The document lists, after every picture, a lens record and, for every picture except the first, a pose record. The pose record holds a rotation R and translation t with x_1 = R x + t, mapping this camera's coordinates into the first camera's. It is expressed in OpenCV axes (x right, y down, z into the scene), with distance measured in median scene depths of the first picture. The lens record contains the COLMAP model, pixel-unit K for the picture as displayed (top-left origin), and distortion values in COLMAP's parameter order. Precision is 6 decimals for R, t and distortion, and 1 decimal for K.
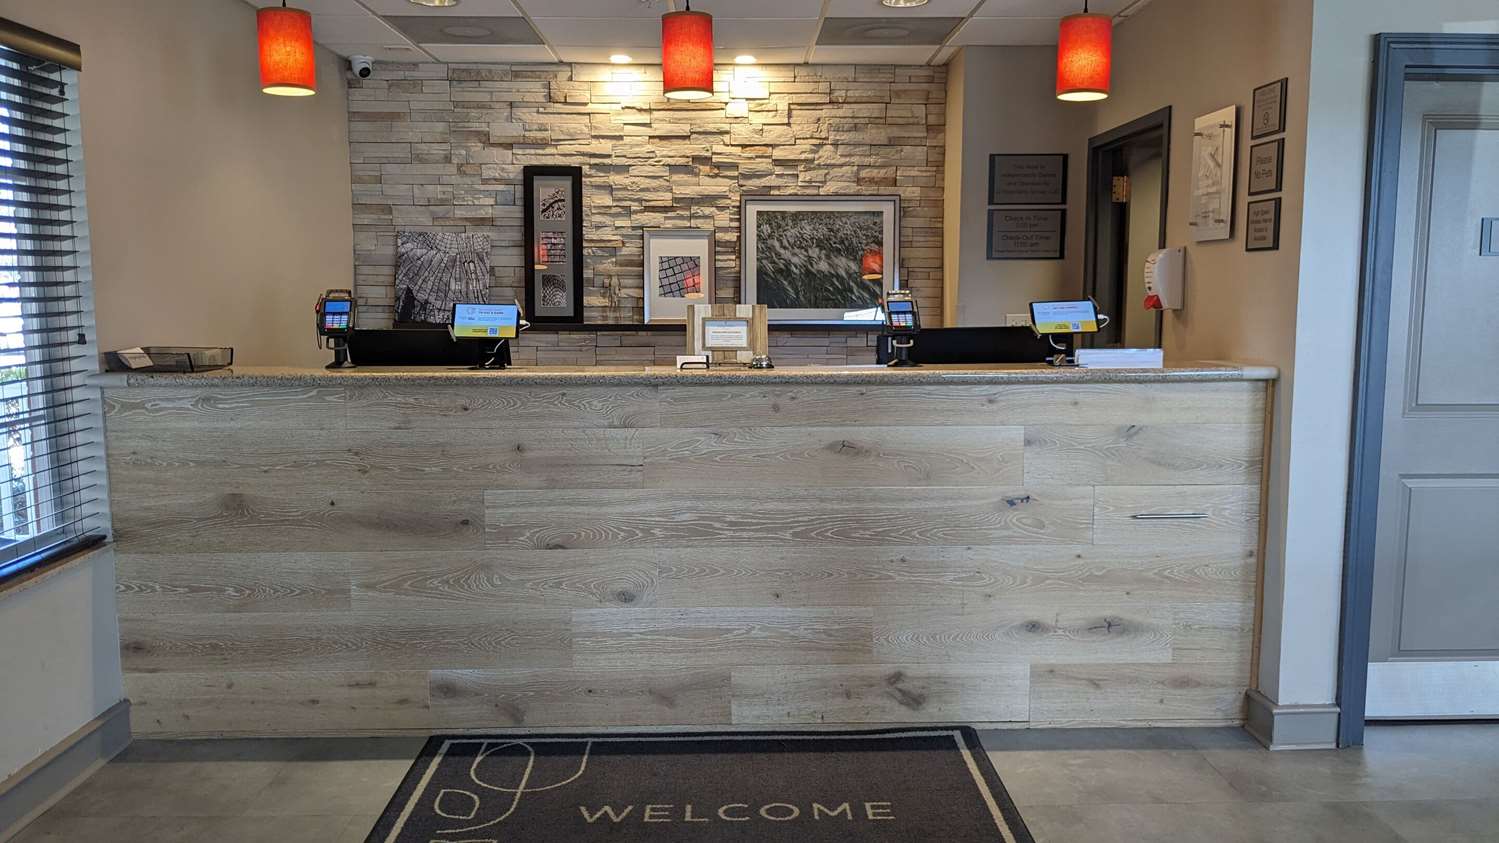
lens RADIAL K [[1191.2, 0, 752.7], [0, 1191.2, 421.6], [0, 0, 1]] dist [-0.007786, -0.006760]
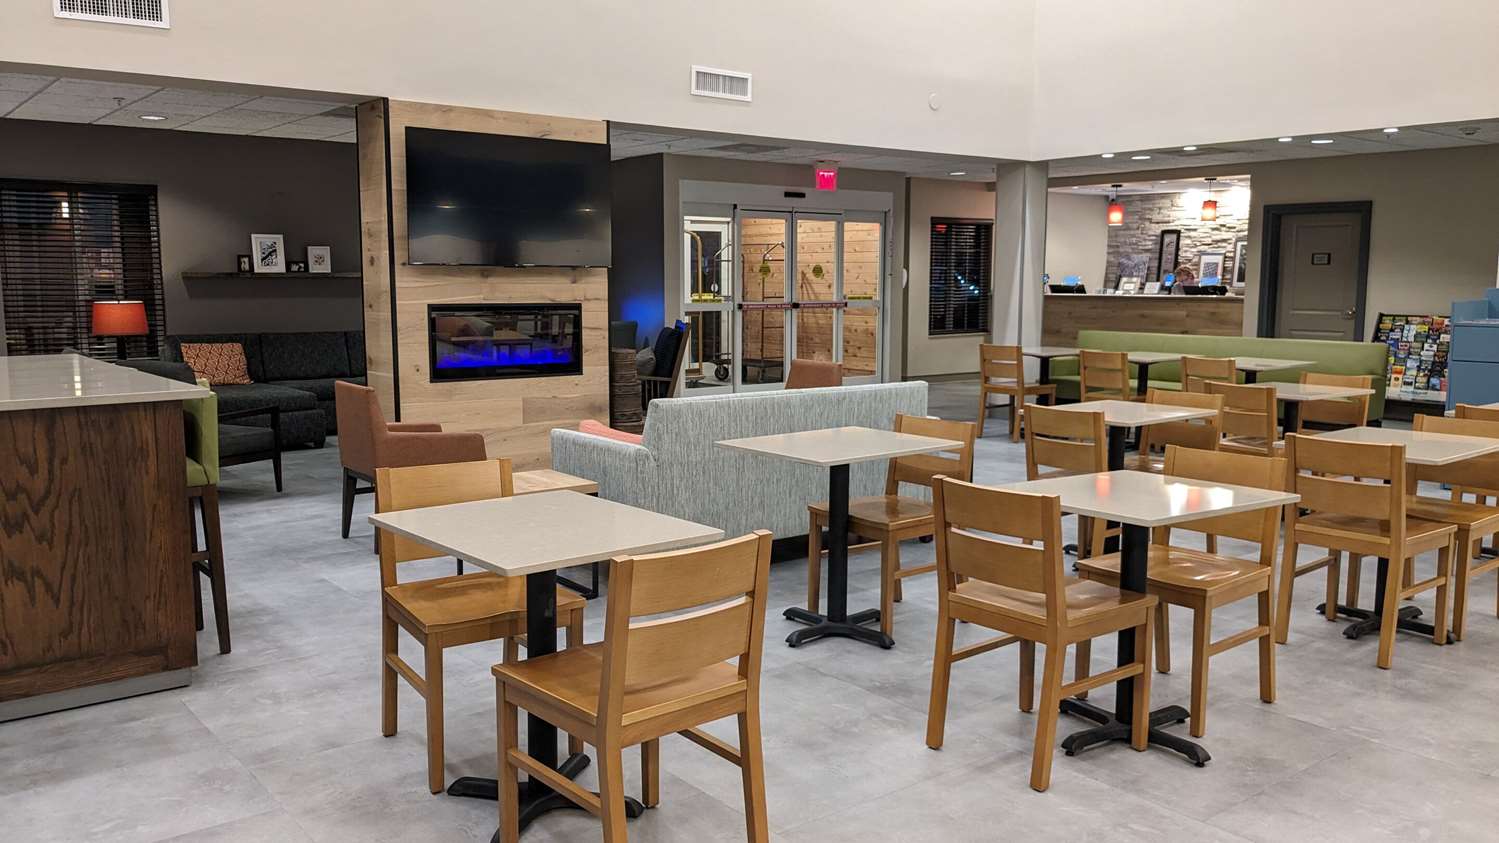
lens RADIAL K [[1191.2, 0, 750.6], [0, 1191.2, 421.5], [0, 0, 1]] dist [-0.007786, -0.006760]
pose [[0.604567, 0.098401, -0.790453, 1.452277], [-0.090327, 0.994409, 0.054706, 0.161981], [0.791416, 0.038326, 0.610075, -1.419747]]
